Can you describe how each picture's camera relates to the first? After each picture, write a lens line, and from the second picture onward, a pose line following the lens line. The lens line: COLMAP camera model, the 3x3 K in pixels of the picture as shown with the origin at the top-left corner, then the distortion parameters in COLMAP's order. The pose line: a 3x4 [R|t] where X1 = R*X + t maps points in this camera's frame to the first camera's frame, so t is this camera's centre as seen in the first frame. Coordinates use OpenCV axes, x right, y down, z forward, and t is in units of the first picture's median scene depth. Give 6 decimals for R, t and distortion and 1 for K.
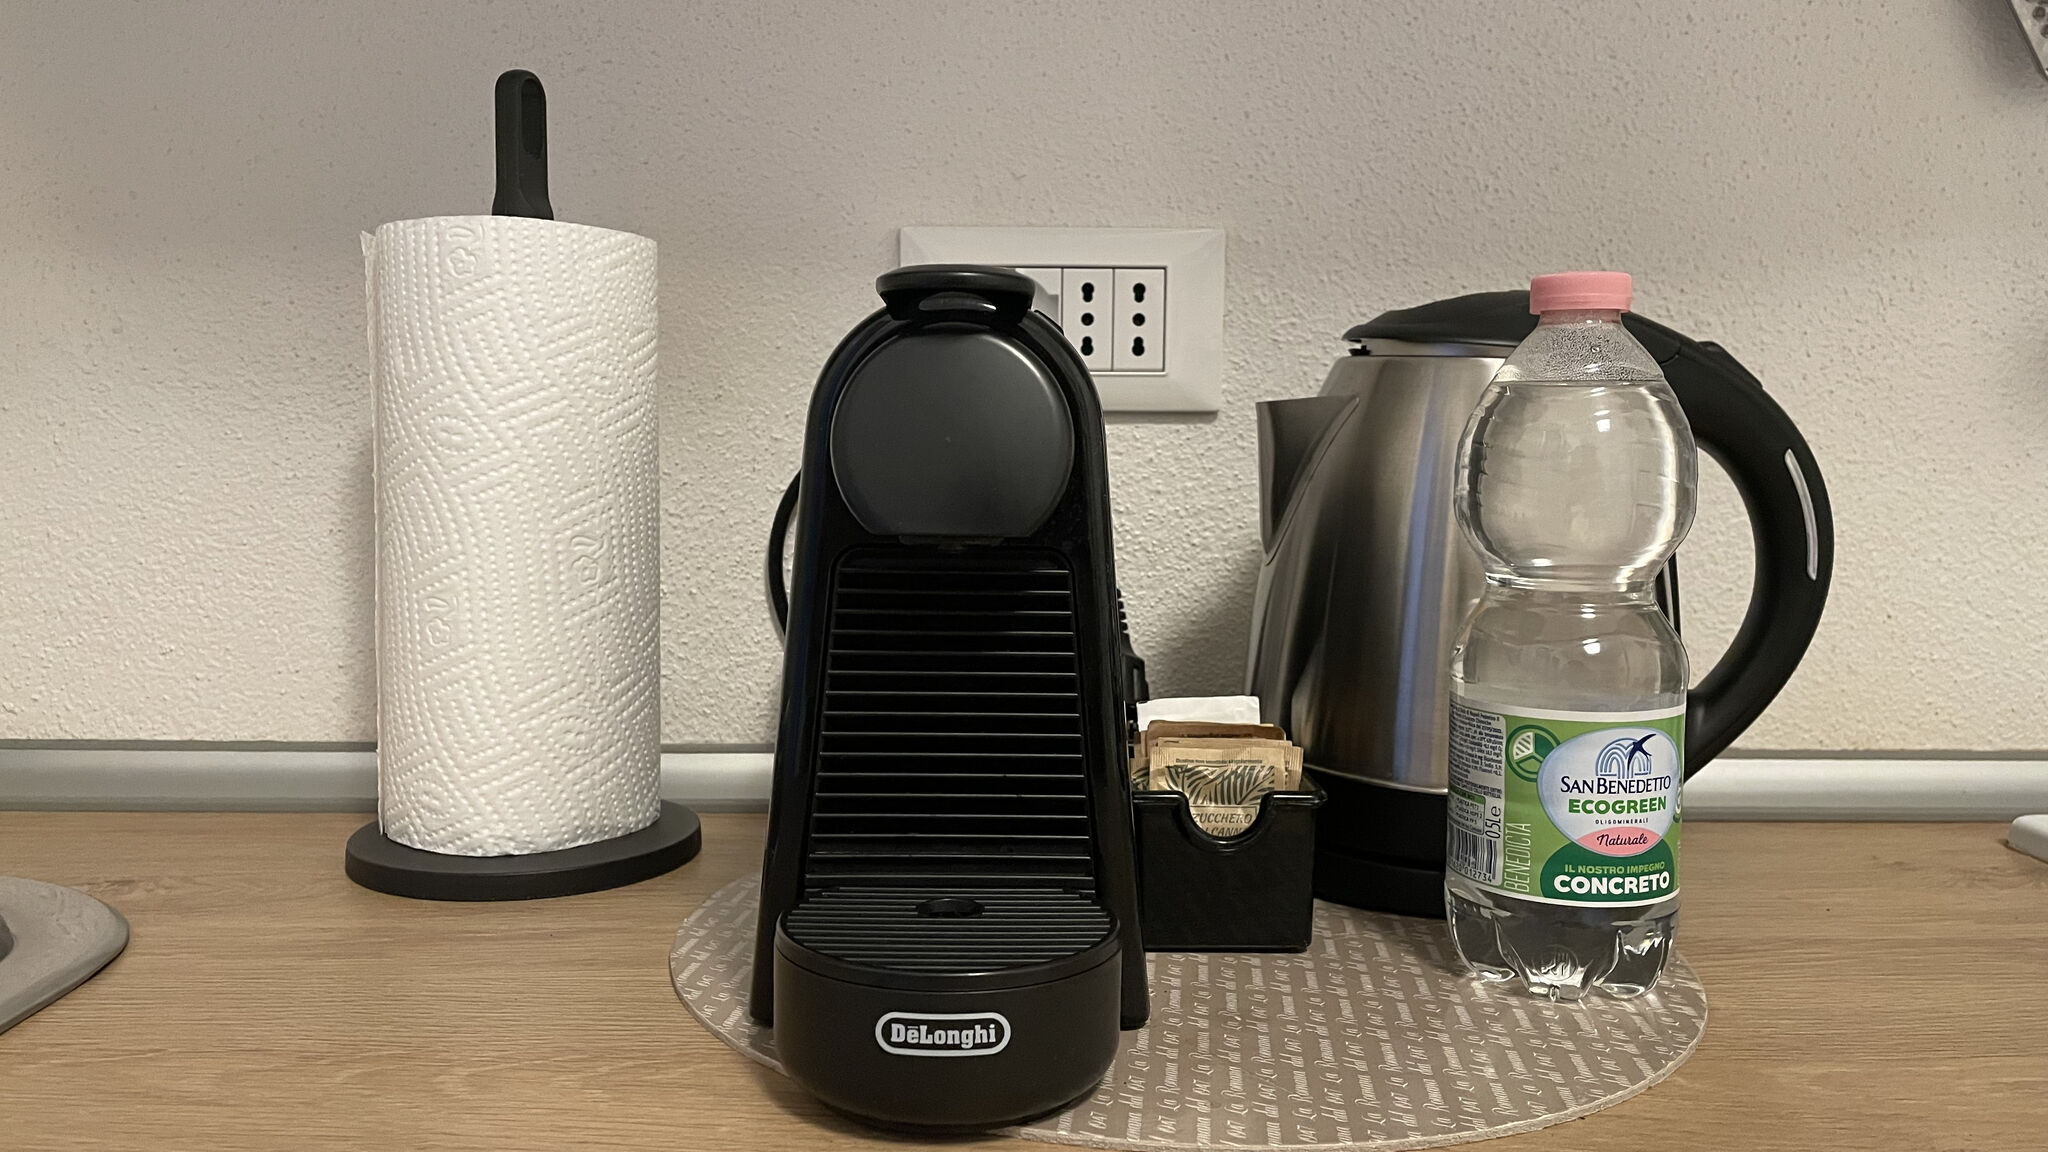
lens RADIAL K [[1545.0, 0, 1017.3], [0, 1545.0, 586.8], [0, 0, 1]] dist [0.086640, -0.094066]
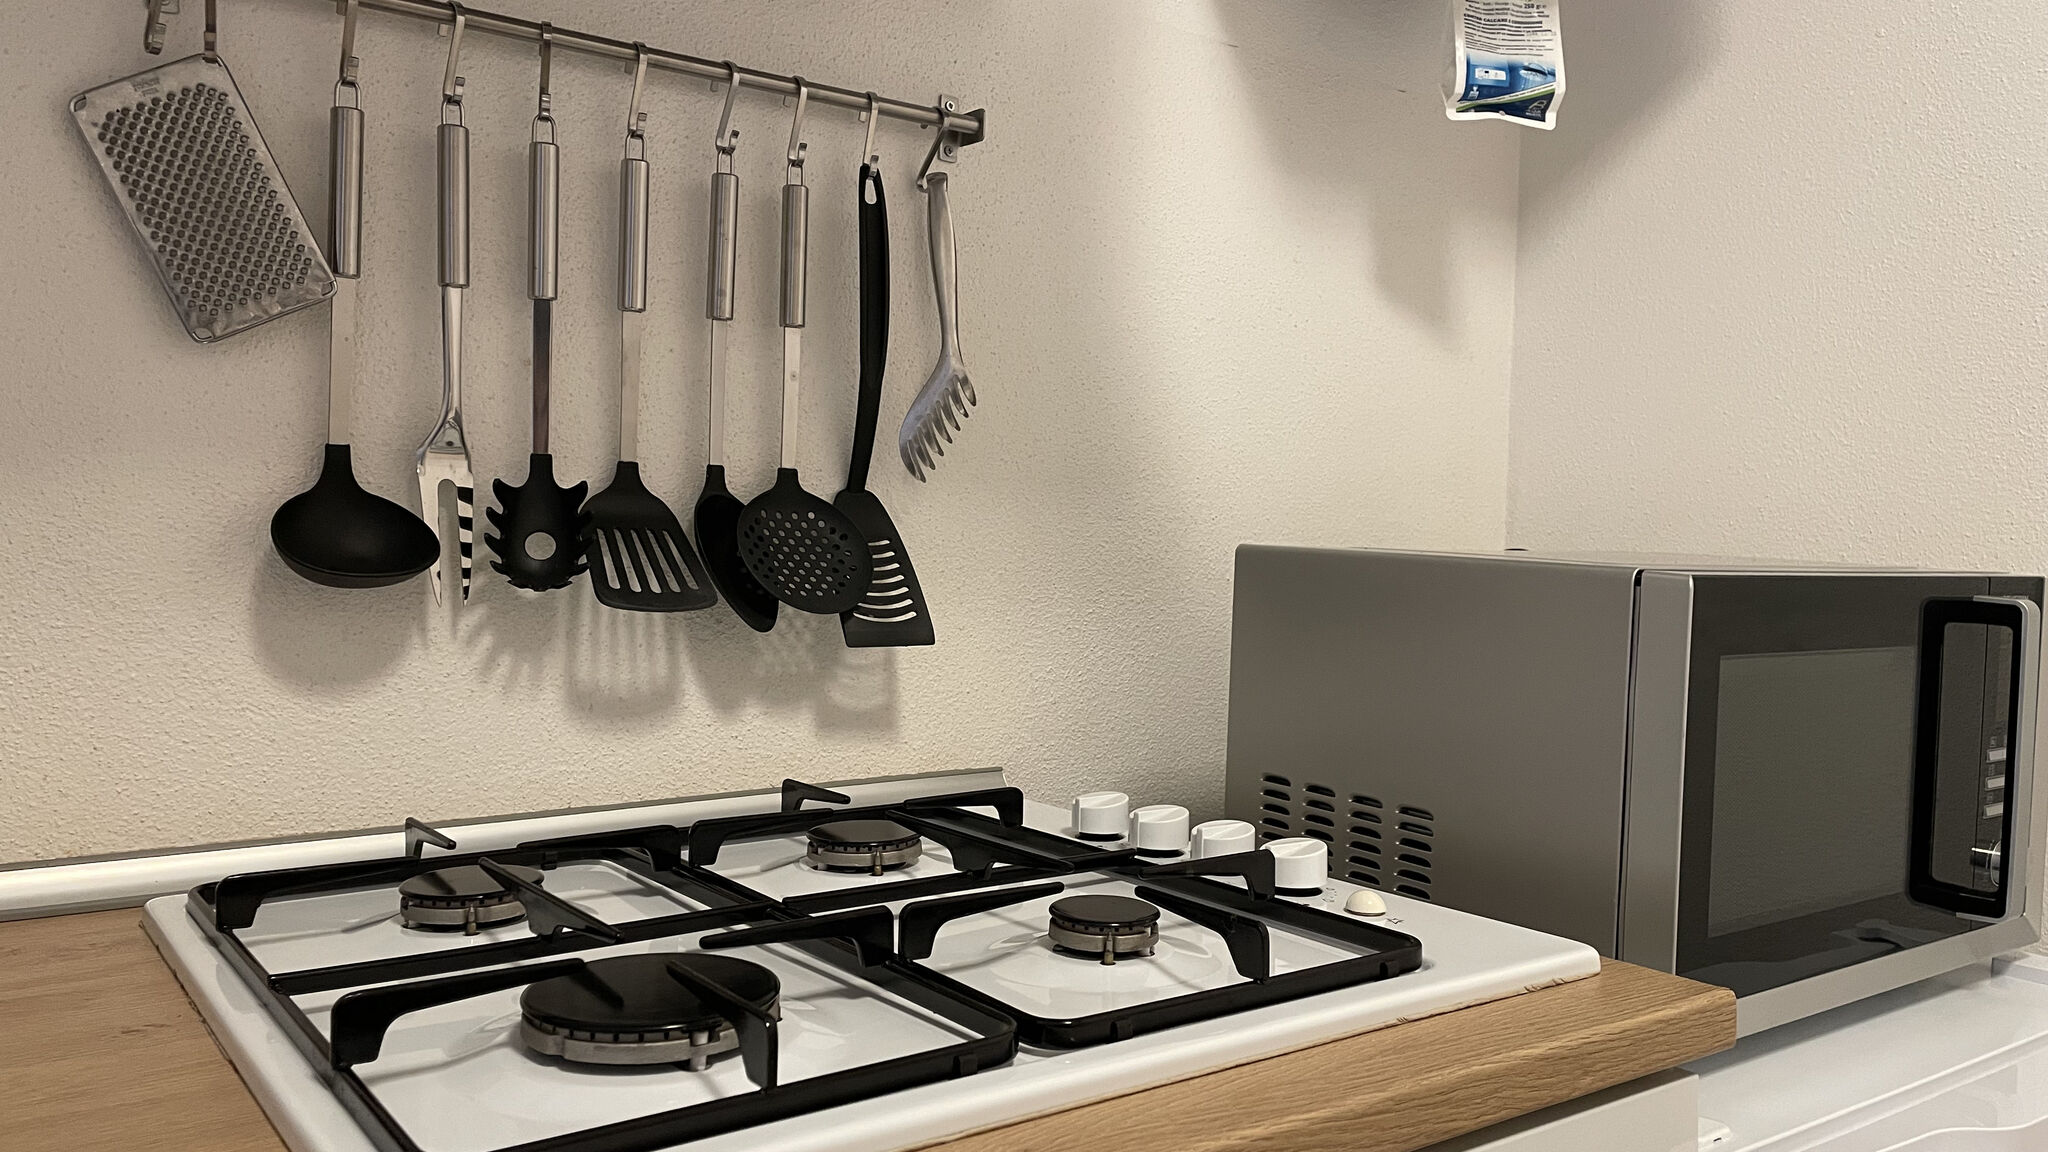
lens RADIAL K [[1545.0, 0, 1009.7], [0, 1545.0, 563.4], [0, 0, 1]] dist [0.086640, -0.094066]
pose [[0.828957, -0.007570, 0.559262, 0.571708], [0.038597, 0.998299, -0.043697, -0.057200], [-0.557980, 0.057808, 0.827839, -0.578094]]
